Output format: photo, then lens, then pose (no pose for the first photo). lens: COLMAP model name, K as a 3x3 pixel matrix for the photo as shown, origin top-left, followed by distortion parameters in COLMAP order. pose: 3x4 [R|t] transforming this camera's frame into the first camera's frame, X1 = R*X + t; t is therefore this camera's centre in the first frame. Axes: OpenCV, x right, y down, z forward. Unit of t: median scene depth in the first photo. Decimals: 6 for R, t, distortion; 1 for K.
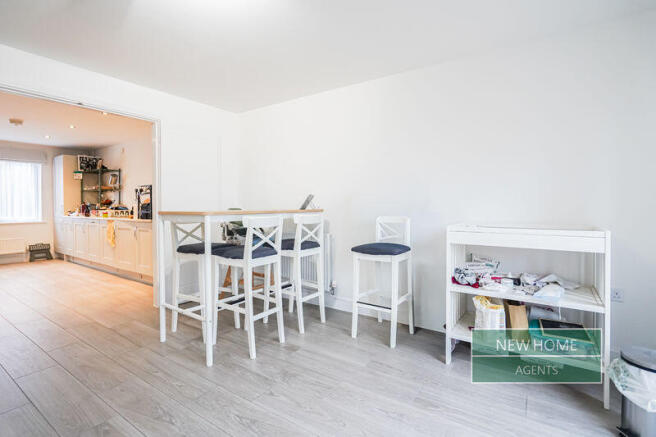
lens RADIAL K [[308.1, 0, 330.1], [0, 308.1, 213.6], [0, 0, 1]] dist [-0.001084, 0.000723]
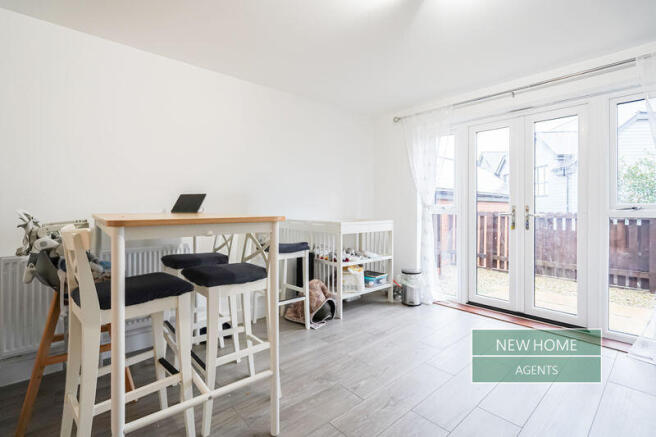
lens RADIAL K [[308.1, 0, 327.7], [0, 308.1, 213.8], [0, 0, 1]] dist [-0.001084, 0.000723]
pose [[0.243620, -0.009262, 0.969827, -1.092102], [0.020901, 0.999772, 0.004298, -0.013929], [-0.969645, 0.019223, 0.243758, 0.731215]]
